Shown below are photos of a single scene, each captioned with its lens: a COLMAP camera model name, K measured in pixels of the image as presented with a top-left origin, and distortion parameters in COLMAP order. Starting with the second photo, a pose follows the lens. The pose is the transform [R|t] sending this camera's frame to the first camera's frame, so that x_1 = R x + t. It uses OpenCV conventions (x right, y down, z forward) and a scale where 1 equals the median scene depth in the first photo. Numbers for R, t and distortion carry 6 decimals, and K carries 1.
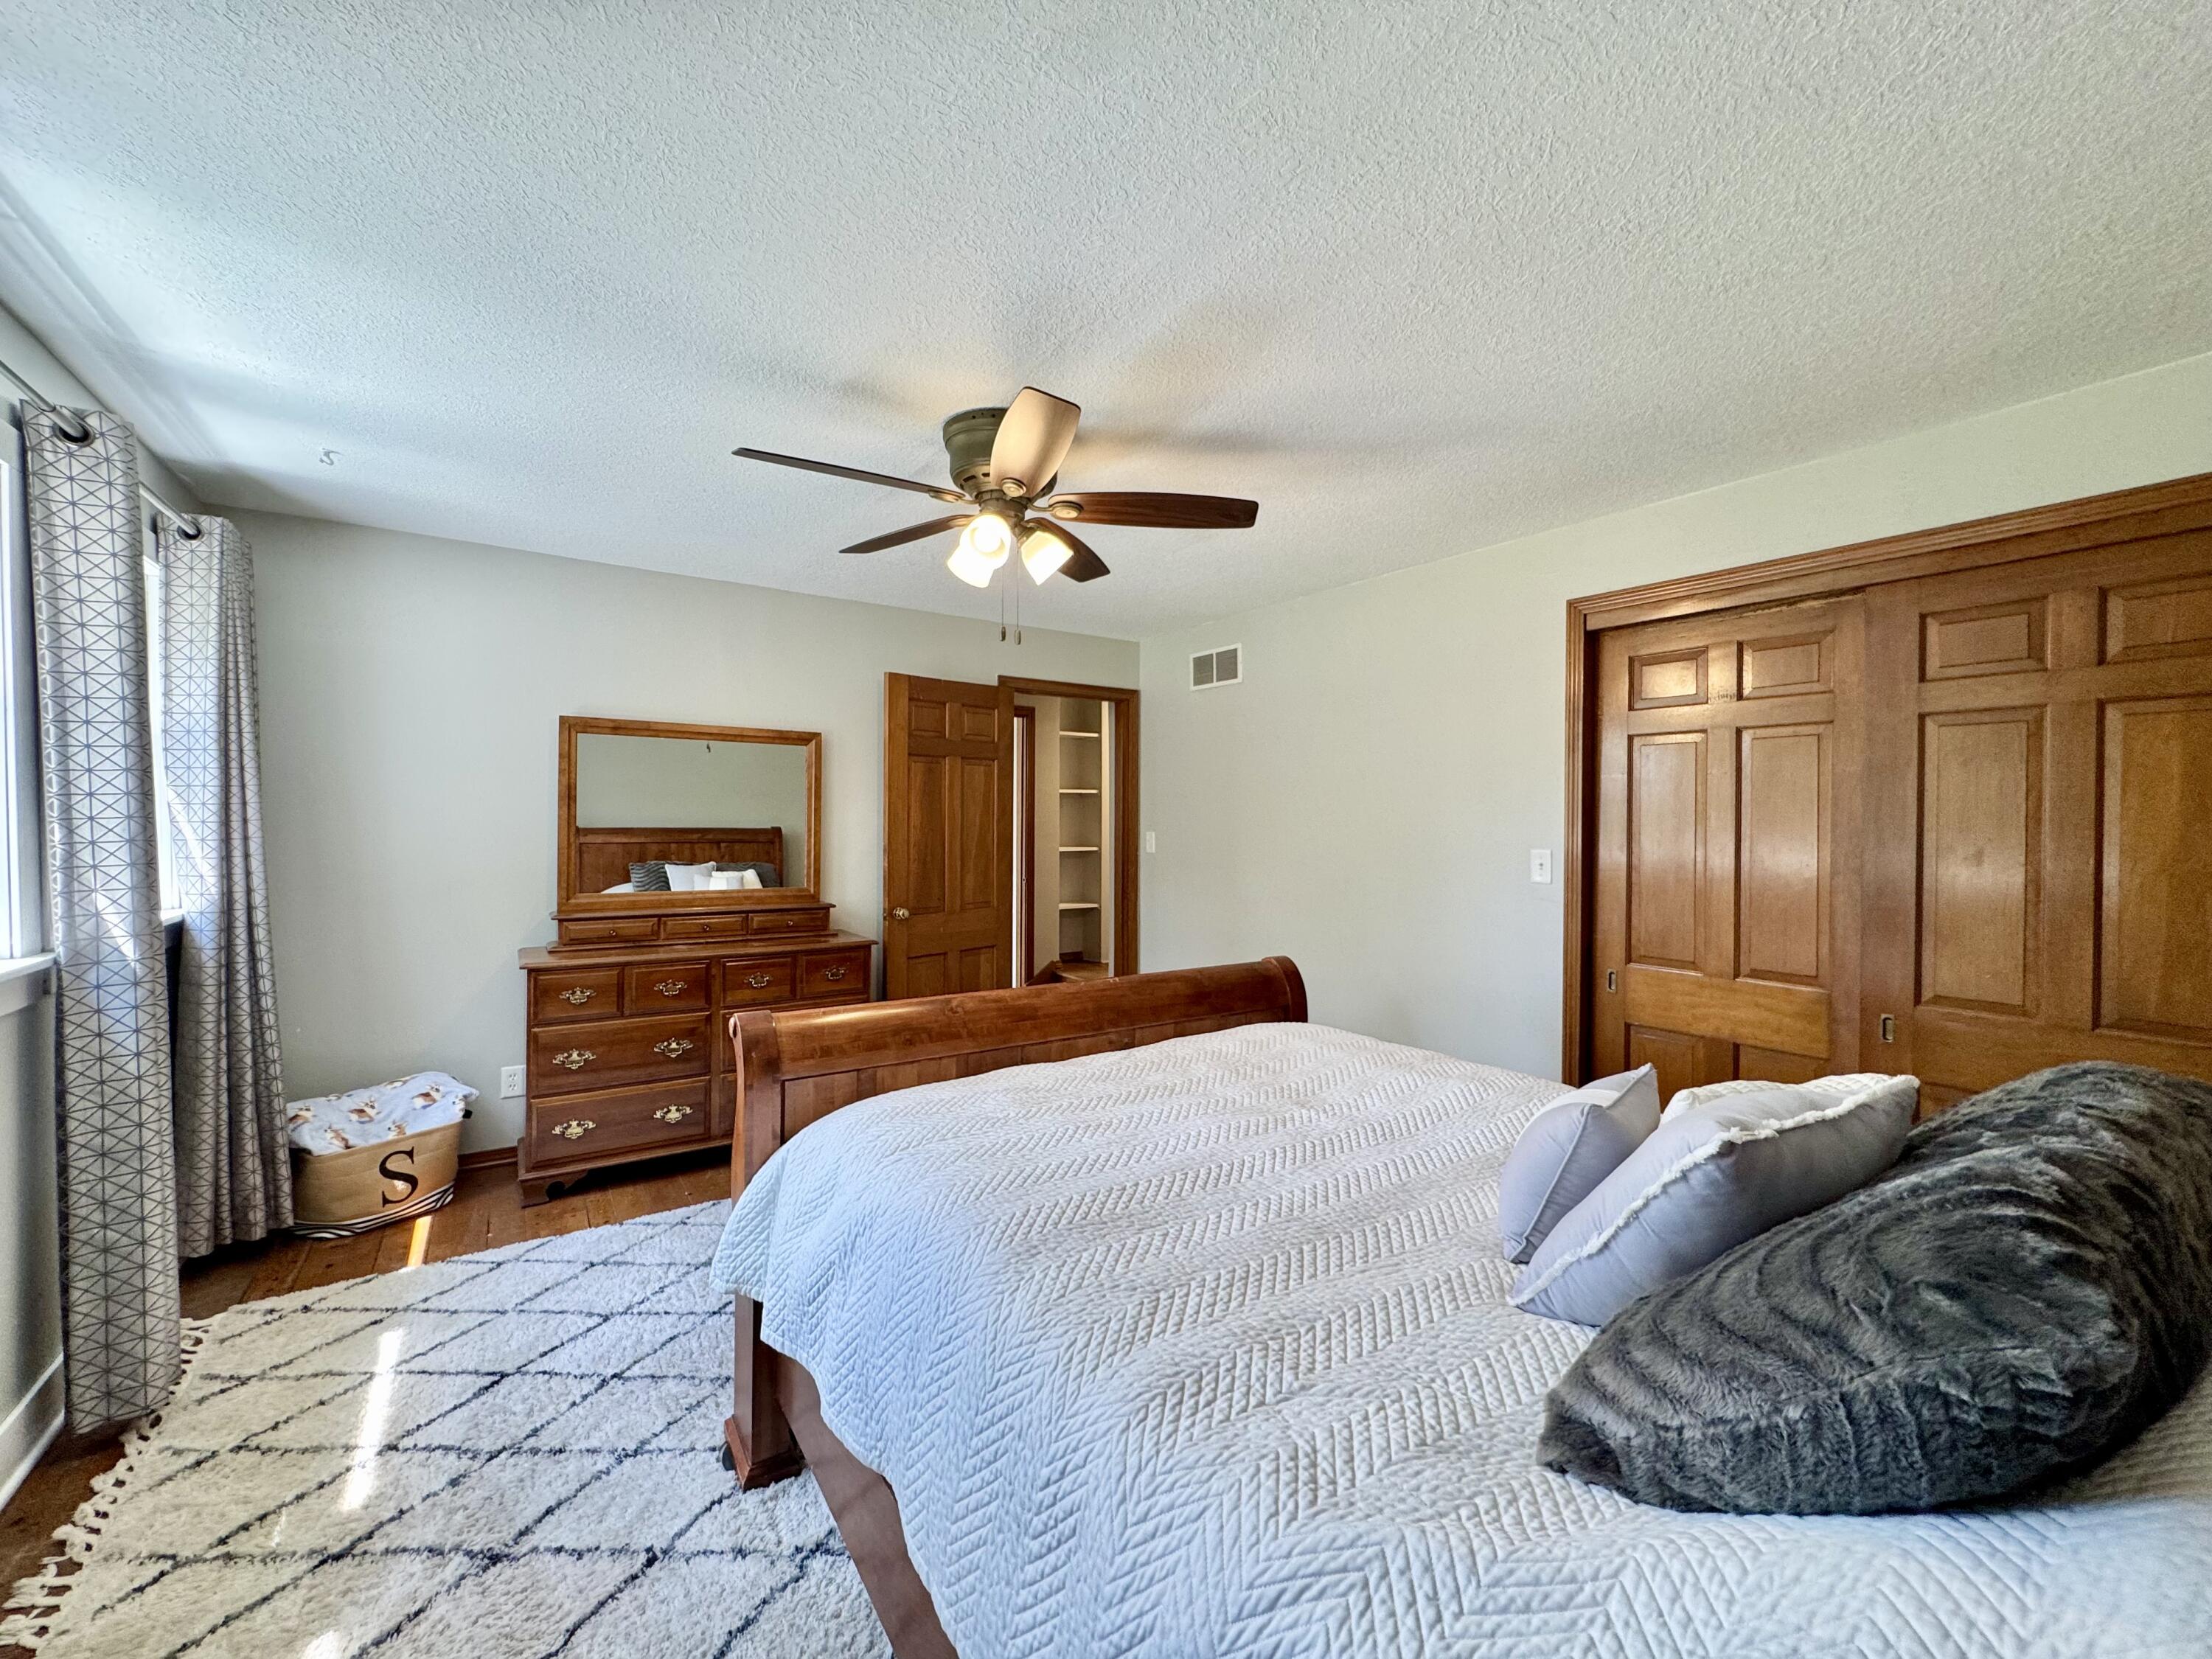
lens RADIAL K [[886.6, 0, 1103.2], [0, 886.6, 825.5], [0, 0, 1]] dist [0.000054, 0.000432]
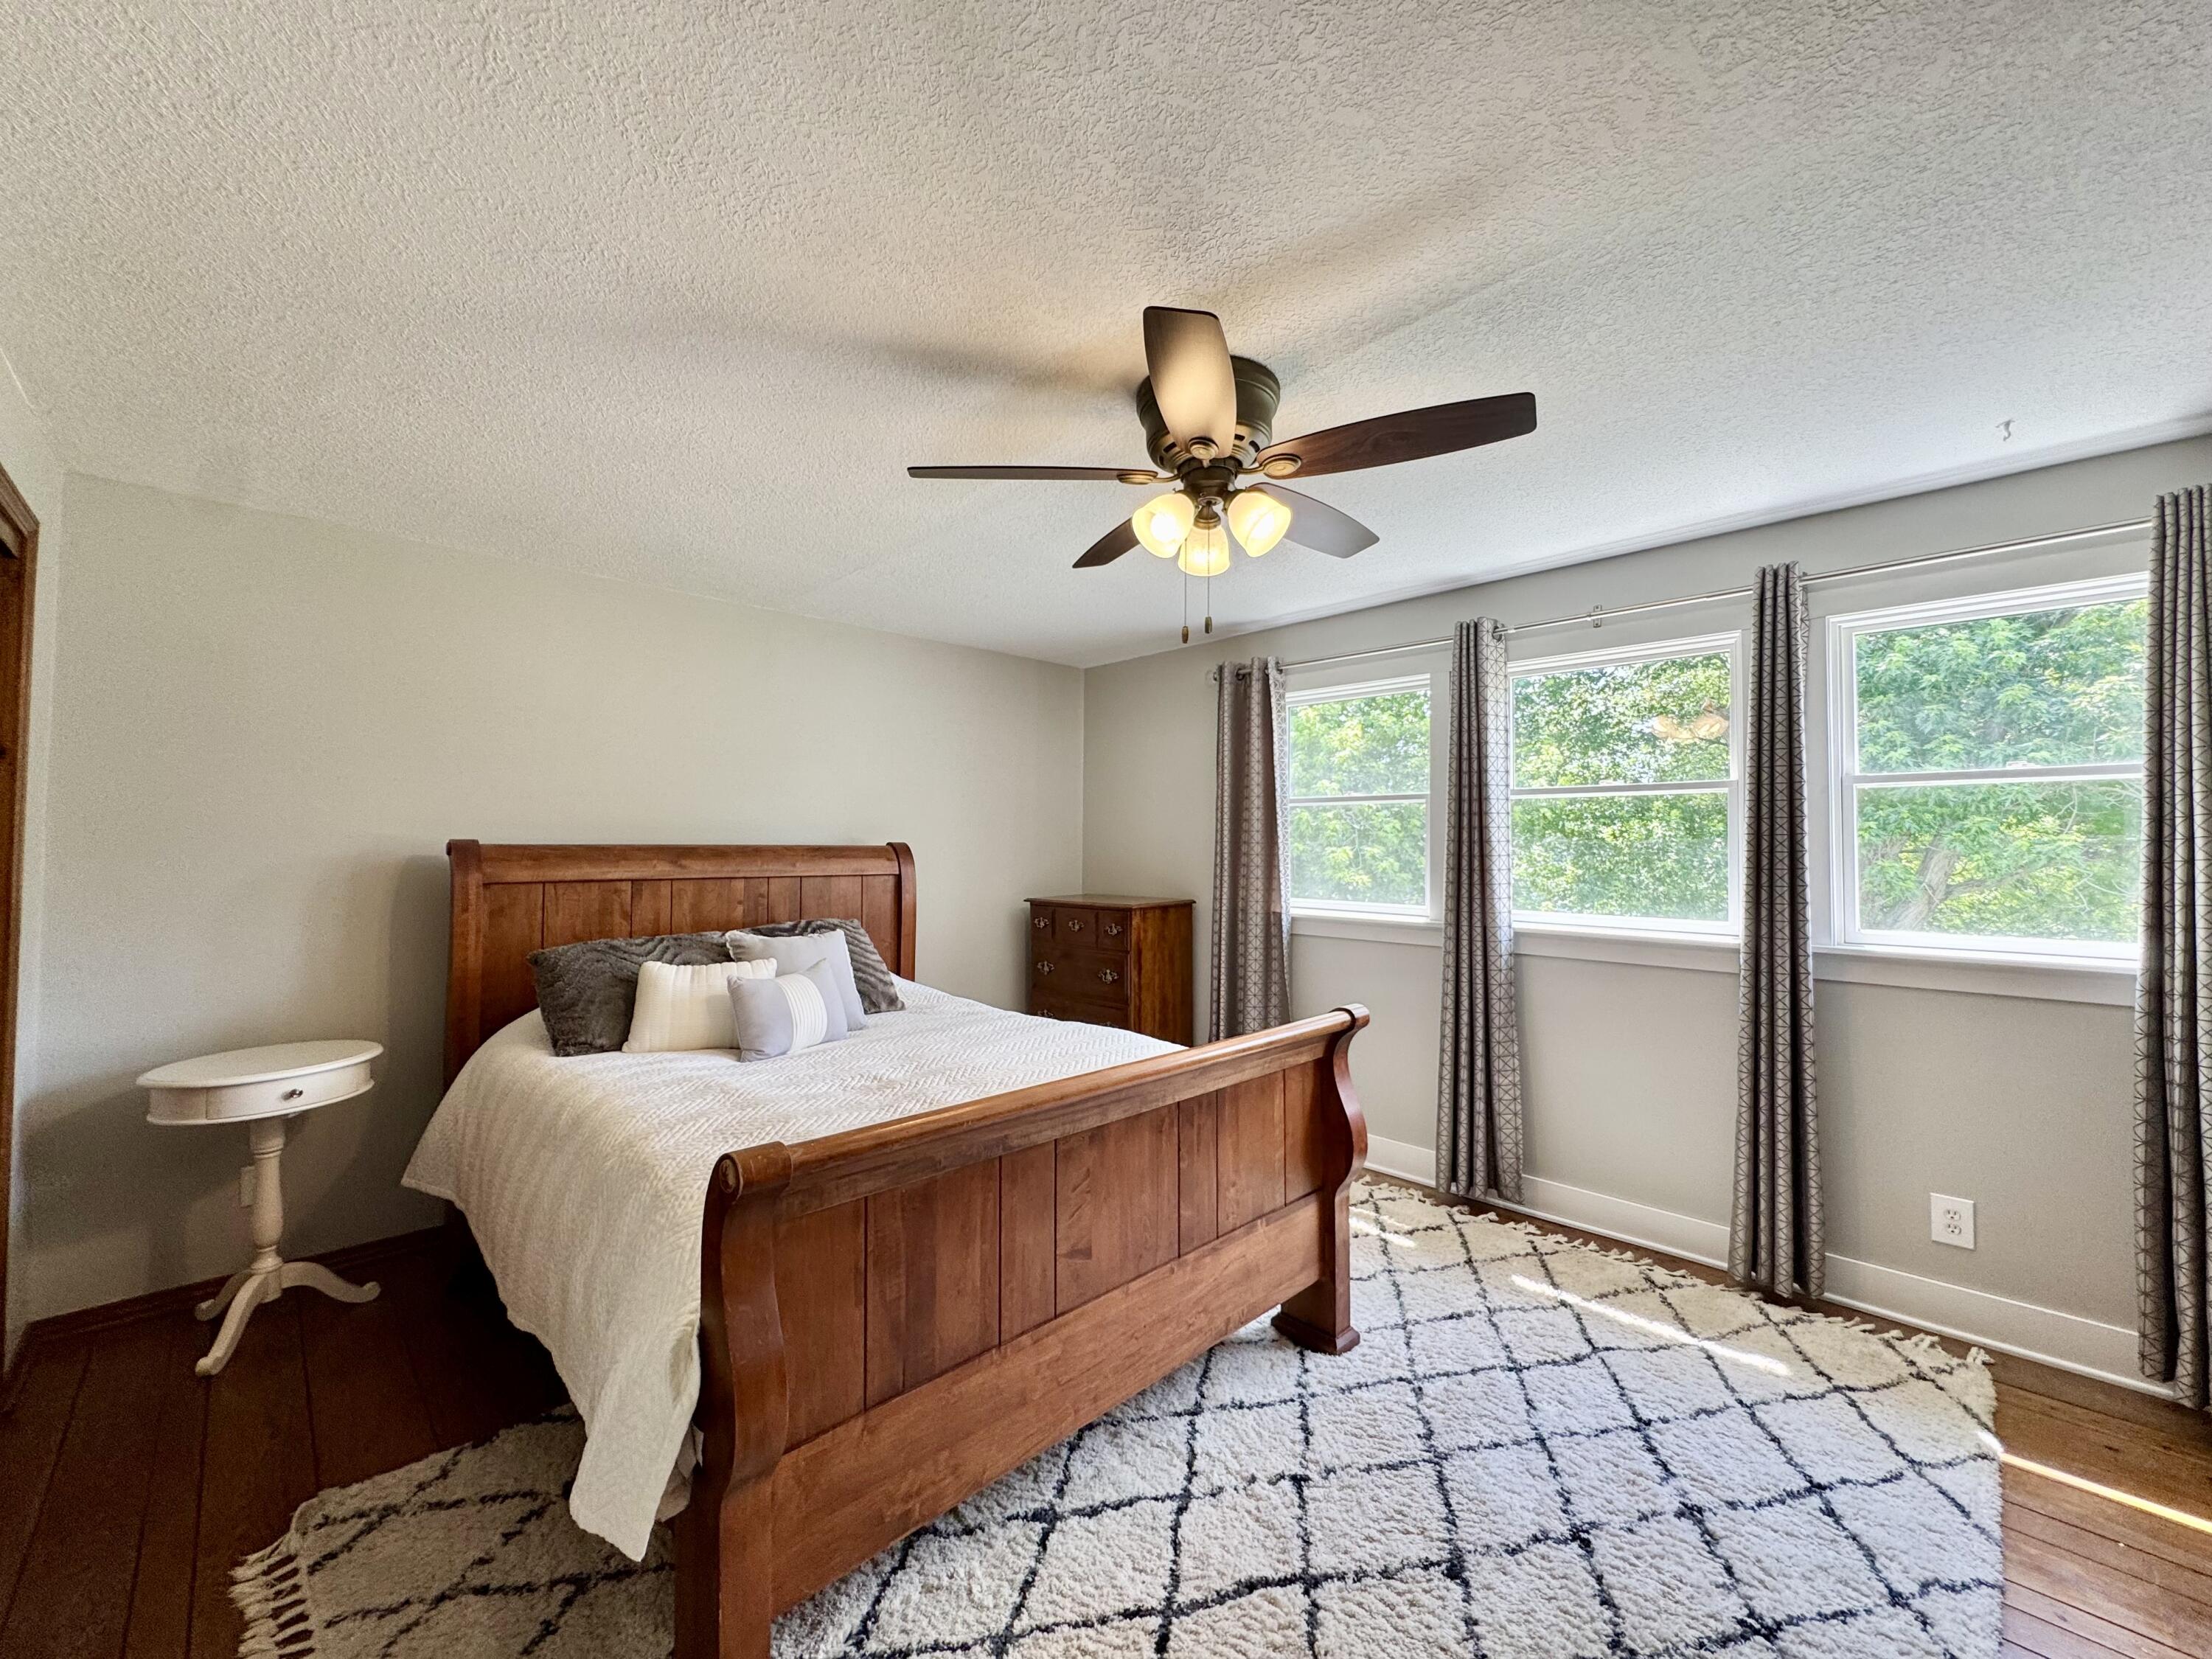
lens RADIAL K [[886.6, 0, 1103.2], [0, 886.6, 825.5], [0, 0, 1]] dist [0.000054, 0.000432]
pose [[-0.983774, -0.019304, -0.178368, 0.142937], [-0.017868, 0.999794, -0.009655, -0.013973], [0.178518, -0.006311, -0.983916, 1.943738]]
